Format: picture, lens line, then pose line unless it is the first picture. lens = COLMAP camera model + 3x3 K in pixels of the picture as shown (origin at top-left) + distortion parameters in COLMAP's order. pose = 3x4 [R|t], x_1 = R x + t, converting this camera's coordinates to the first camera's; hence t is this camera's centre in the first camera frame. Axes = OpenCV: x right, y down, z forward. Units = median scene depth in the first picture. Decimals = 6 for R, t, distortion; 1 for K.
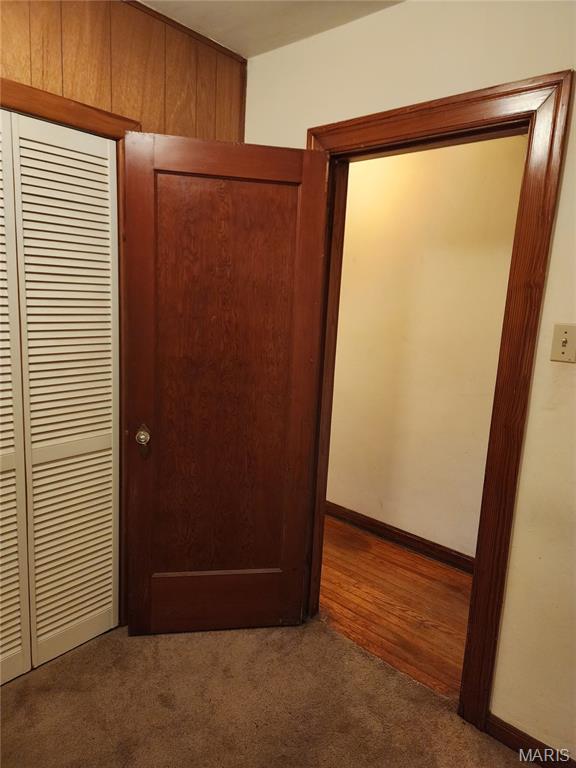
lens RADIAL K [[517.4, 0, 287.4], [0, 517.4, 383.6], [0, 0, 1]] dist [0.068965, -0.049269]
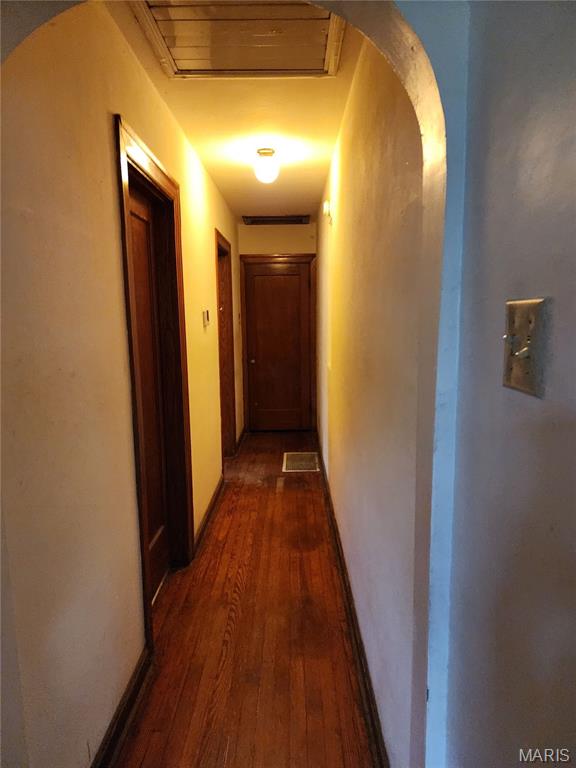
lens RADIAL K [[517.4, 0, 288.2], [0, 517.4, 383.4], [0, 0, 1]] dist [0.068965, -0.049269]
pose [[0.670511, 0.064774, -0.739067, 0.969175], [-0.083795, 0.996419, 0.011307, -0.033328], [0.737152, 0.054349, 0.673537, 0.265214]]
